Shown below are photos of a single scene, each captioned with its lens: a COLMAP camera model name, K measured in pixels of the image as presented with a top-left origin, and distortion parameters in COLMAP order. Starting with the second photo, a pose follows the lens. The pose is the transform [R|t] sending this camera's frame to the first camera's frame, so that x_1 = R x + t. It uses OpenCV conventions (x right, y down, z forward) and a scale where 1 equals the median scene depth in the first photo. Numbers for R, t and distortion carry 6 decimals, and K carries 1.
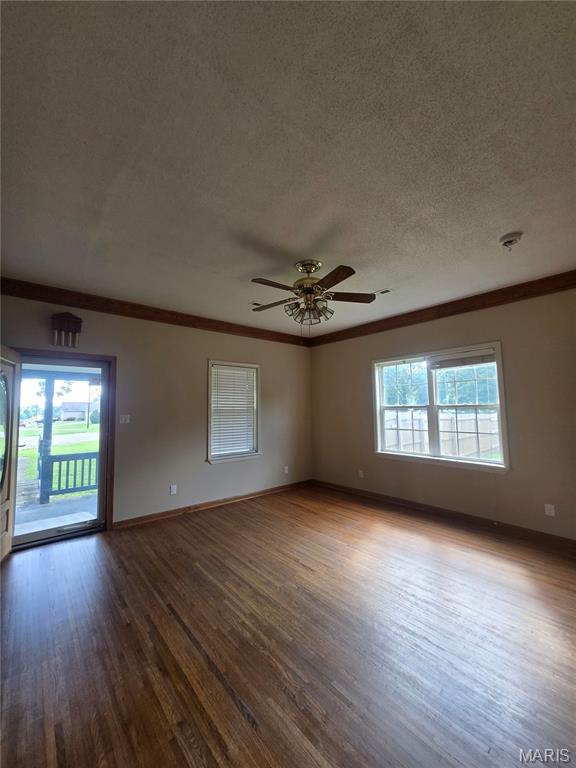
lens RADIAL K [[300.8, 0, 284.7], [0, 300.8, 385.6], [0, 0, 1]] dist [0.000116, -0.000312]
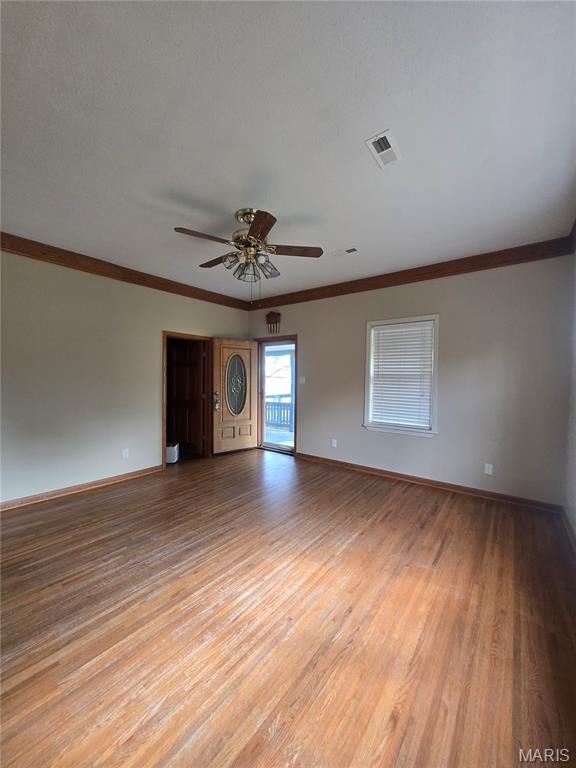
lens RADIAL K [[300.8, 0, 285.4], [0, 300.8, 382.7], [0, 0, 1]] dist [0.000116, -0.000312]
pose [[0.211243, 0.031828, -0.976915, 0.771517], [0.063740, 0.996894, 0.046261, 0.055797], [0.975353, -0.072041, 0.208558, 0.653133]]
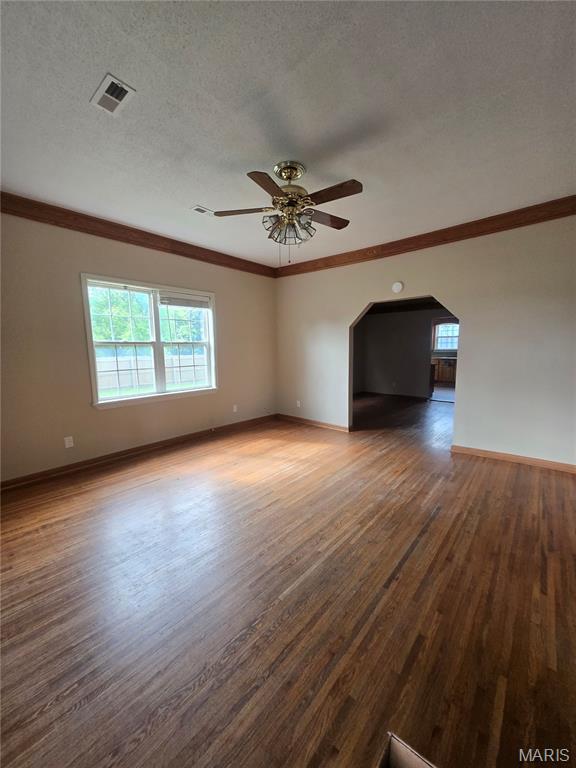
lens RADIAL K [[300.8, 0, 286.1], [0, 300.8, 390.1], [0, 0, 1]] dist [0.000116, -0.000312]
pose [[-0.155195, -0.124218, 0.980043, -0.623105], [-0.060992, 0.991375, 0.115996, 0.093176], [-0.985999, -0.041773, -0.161433, 0.837480]]
